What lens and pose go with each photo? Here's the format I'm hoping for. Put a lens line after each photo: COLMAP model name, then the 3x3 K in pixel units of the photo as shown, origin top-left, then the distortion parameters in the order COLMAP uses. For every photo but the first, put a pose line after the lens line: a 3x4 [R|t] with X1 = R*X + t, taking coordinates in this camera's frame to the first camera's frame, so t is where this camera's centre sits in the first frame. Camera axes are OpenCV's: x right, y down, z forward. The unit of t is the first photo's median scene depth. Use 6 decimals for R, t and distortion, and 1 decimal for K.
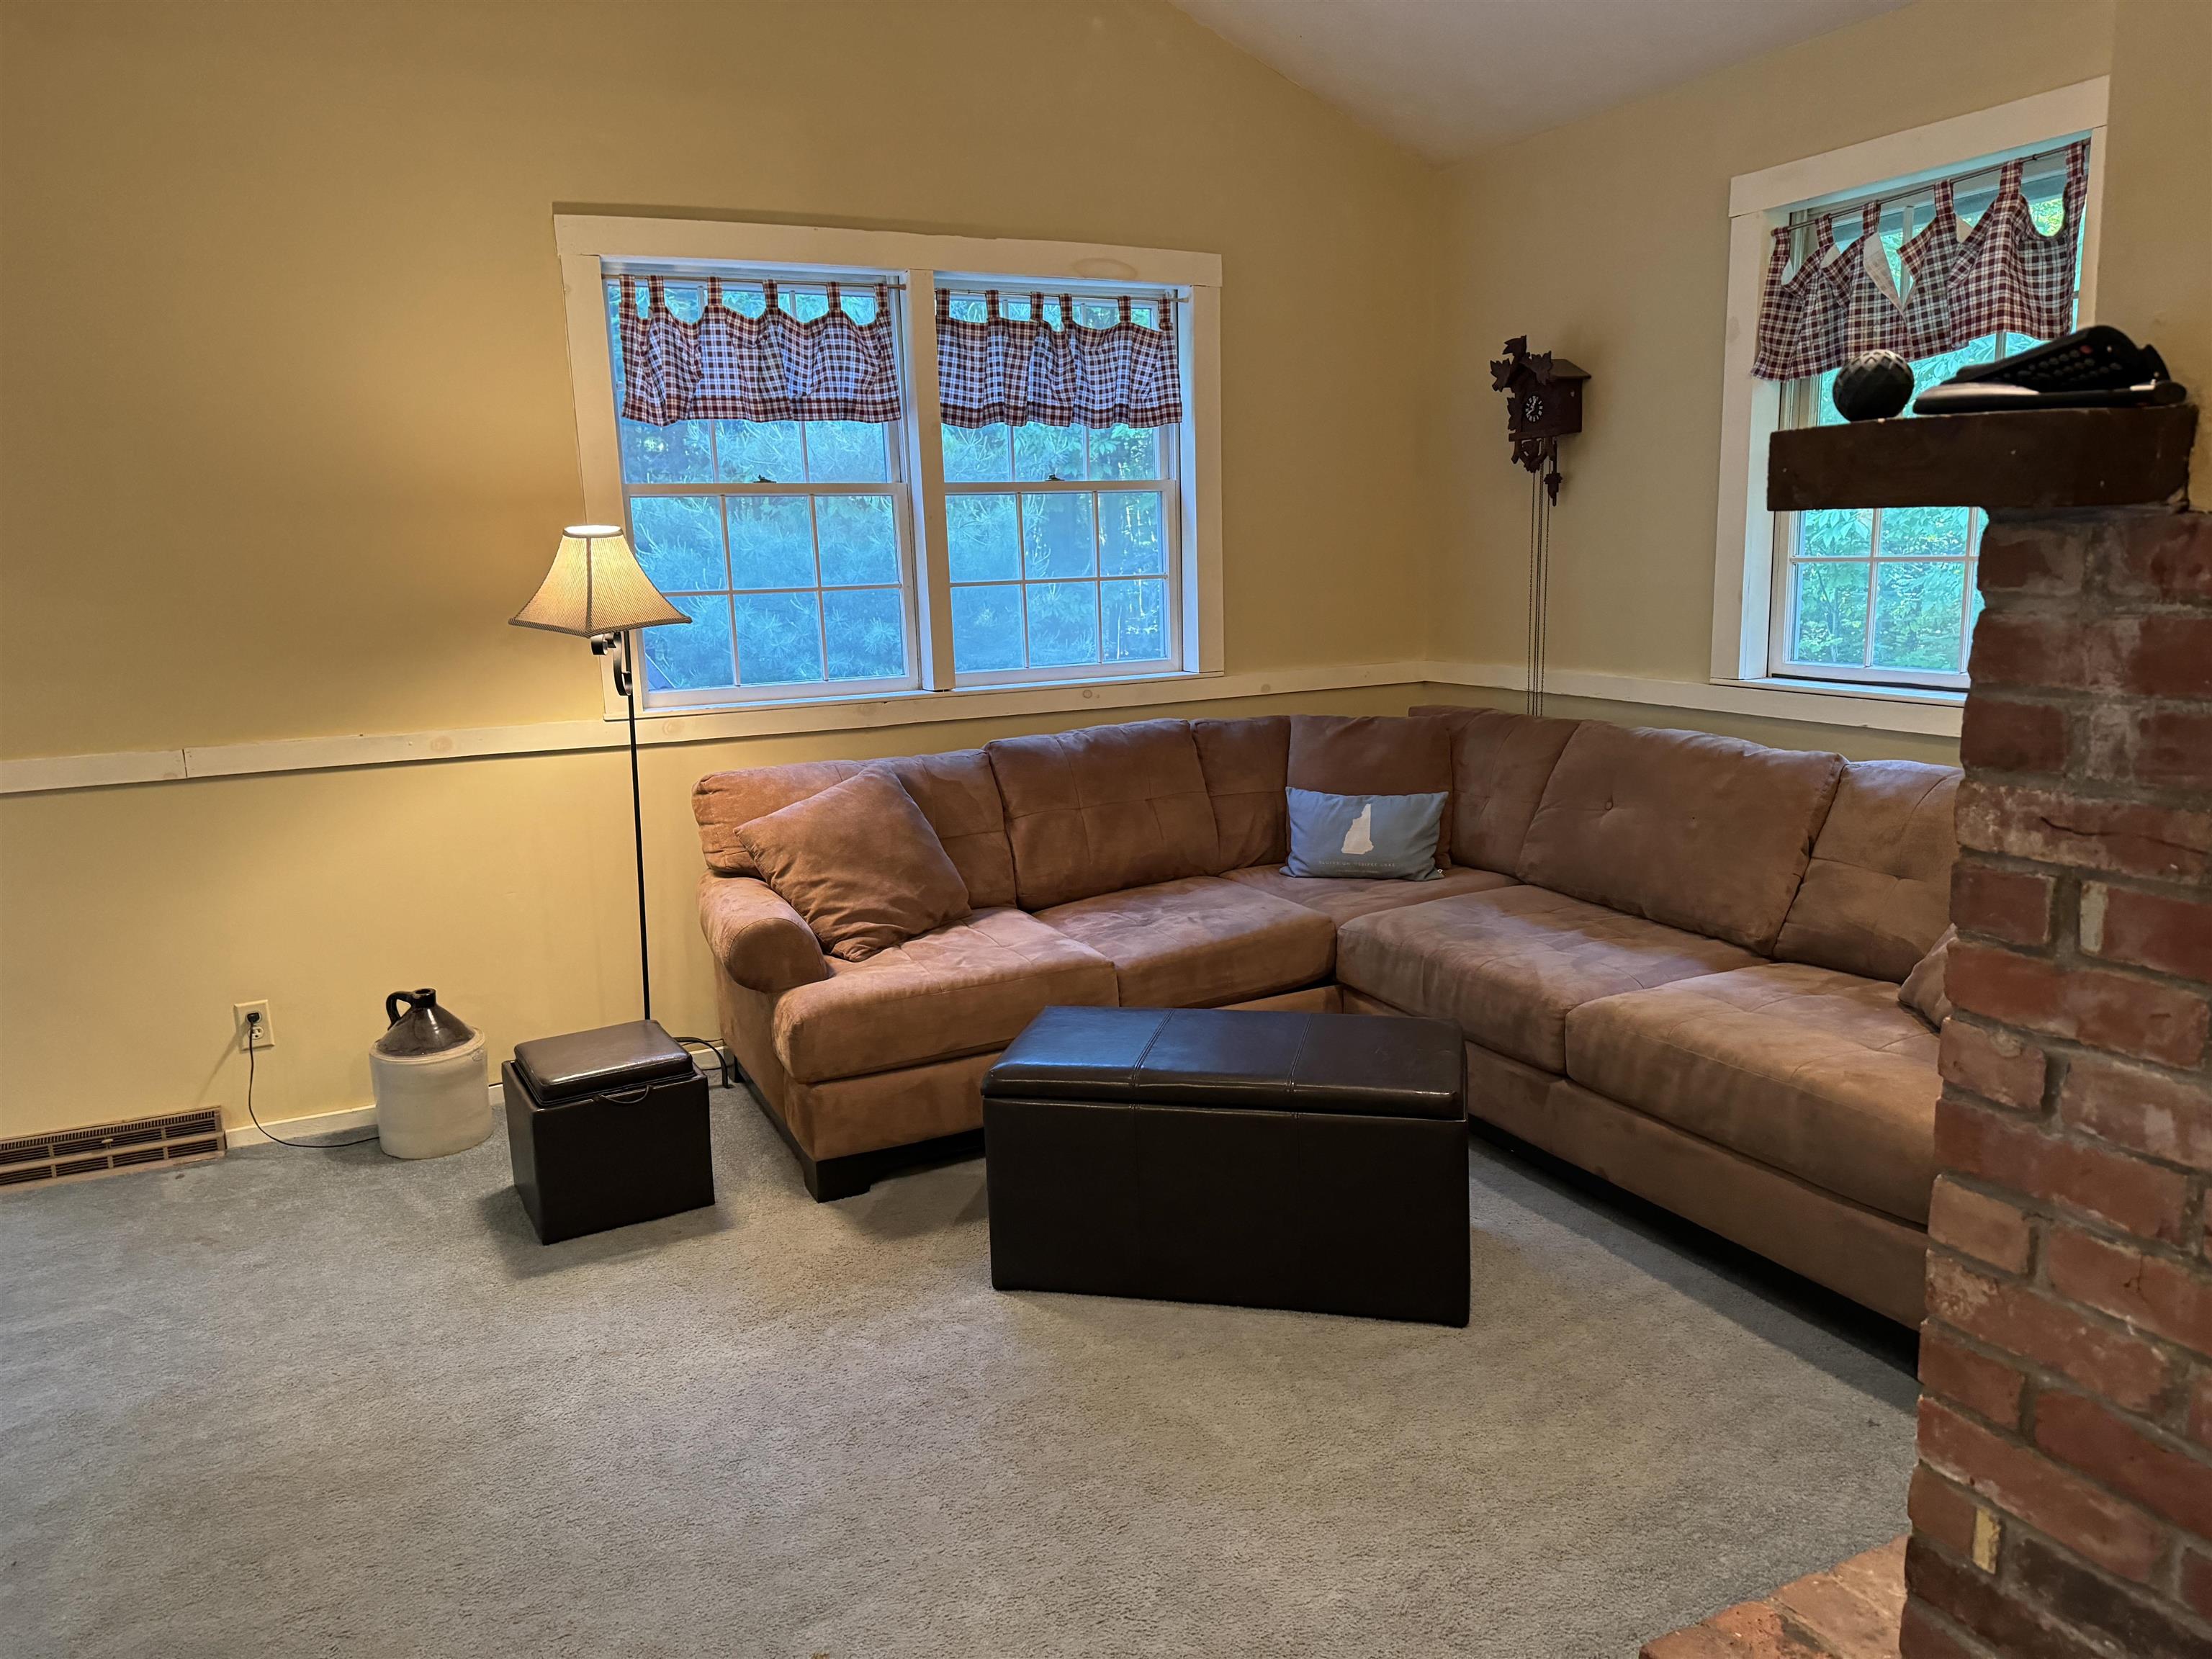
lens RADIAL K [[1523.0, 0, 1072.0], [0, 1523.0, 831.5], [0, 0, 1]] dist [0.022550, -0.001614]
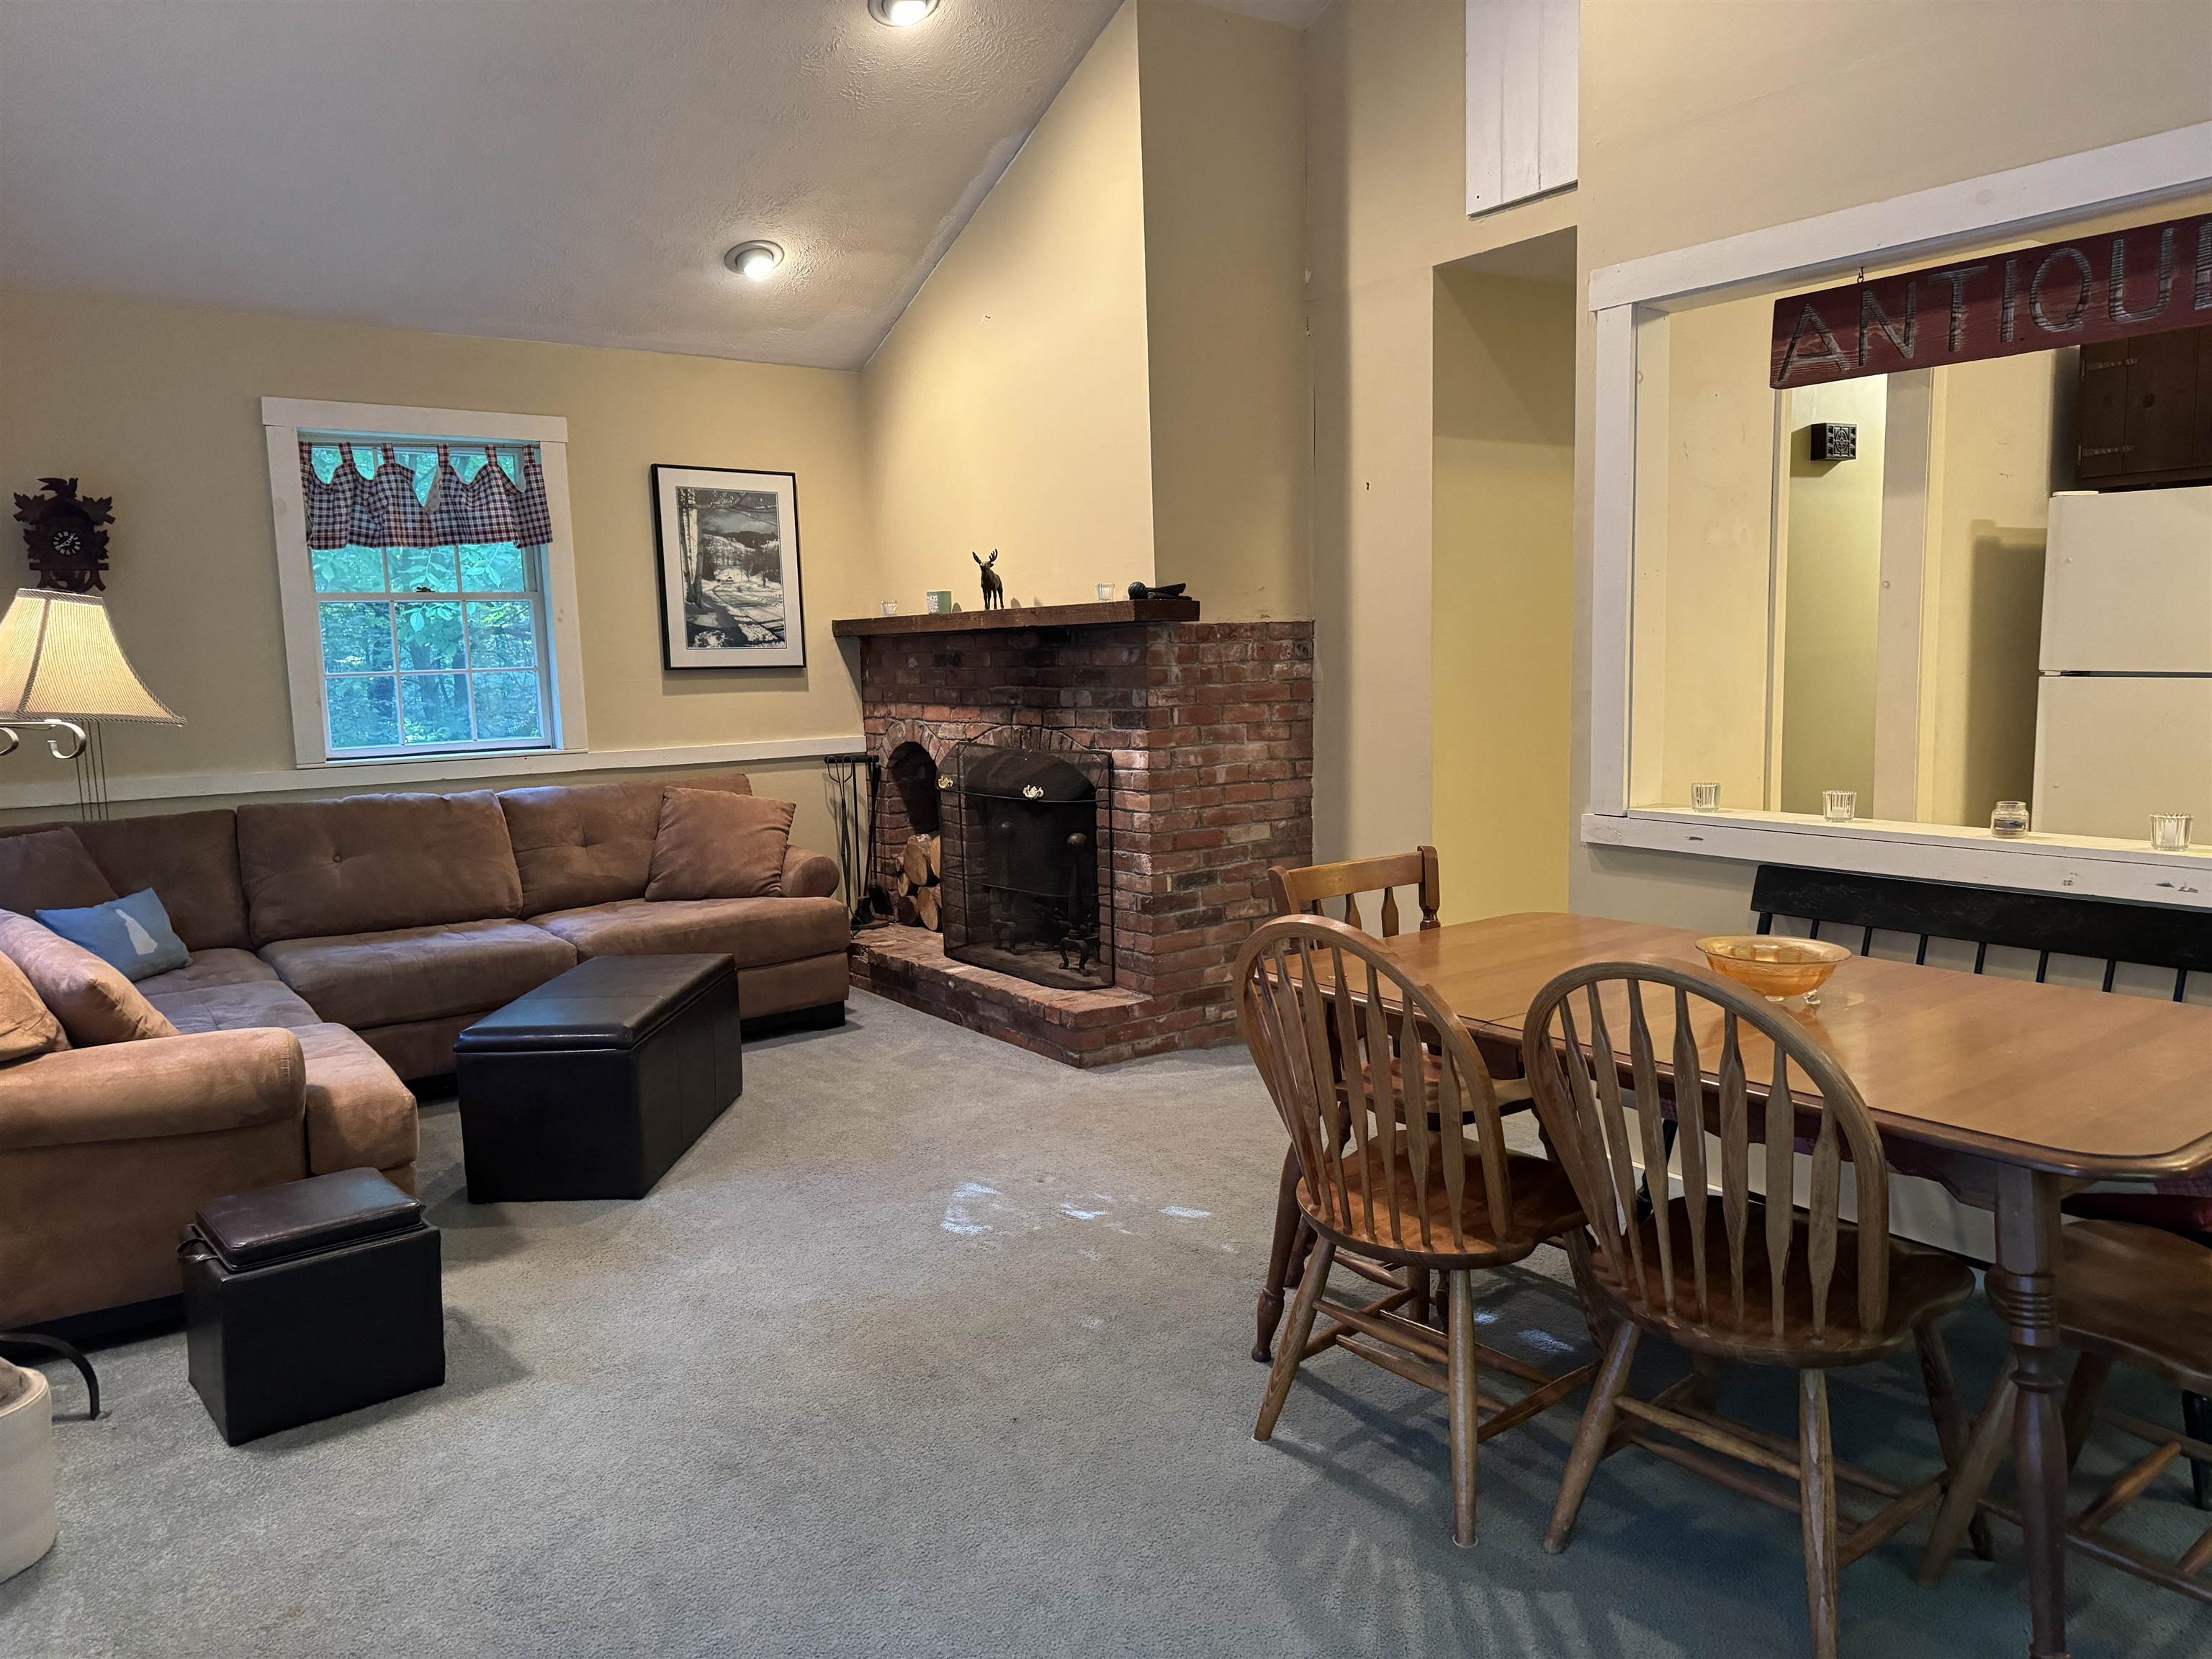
lens RADIAL K [[1570.8, 0, 1106.0], [0, 1570.8, 829.5], [0, 0, 1]] dist [0.086434, -0.124047]
pose [[-0.189616, -0.074599, 0.979020, -1.199347], [0.215819, 0.969557, 0.115677, -0.062169], [-0.957846, 0.233225, -0.167743, 0.657085]]
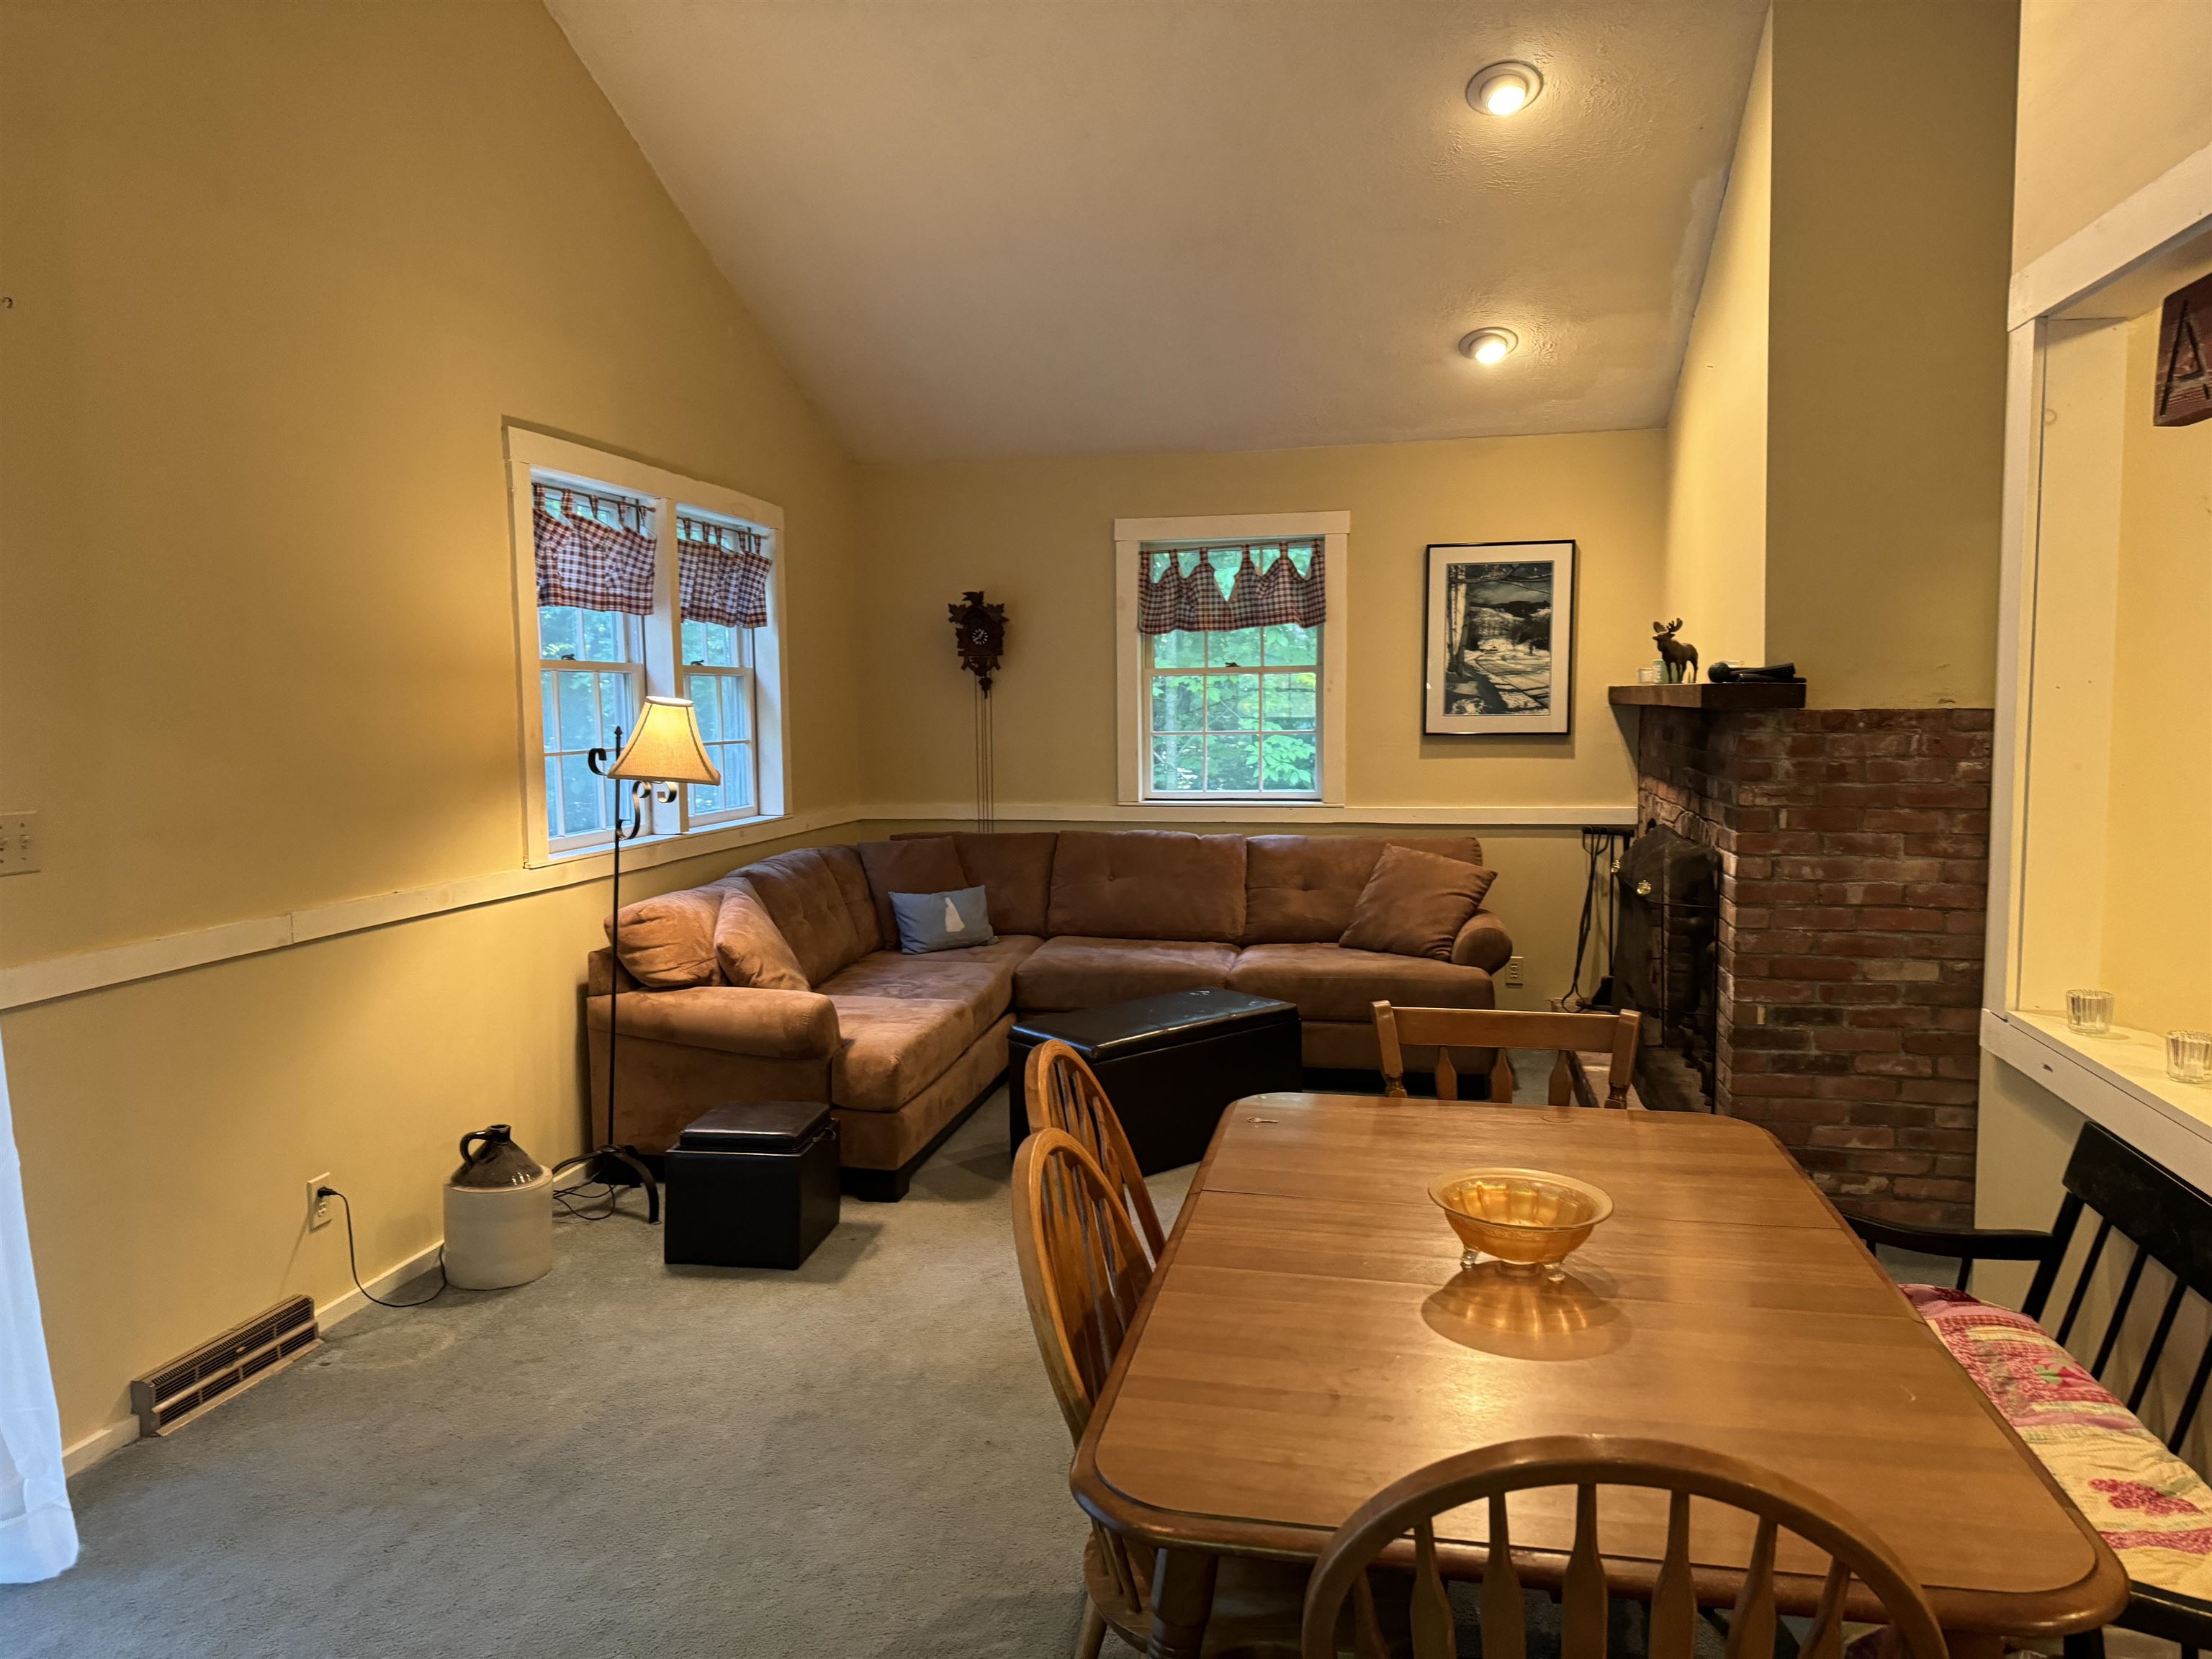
lens RADIAL K [[1513.0, 0, 1043.1], [0, 1513.0, 829.8], [0, 0, 1]] dist [0.071635, -0.084161]
pose [[0.625972, -0.042525, 0.778685, -1.069500], [0.137659, 0.988858, -0.056659, 0.015071], [-0.767600, 0.142660, 0.624851, 0.026505]]
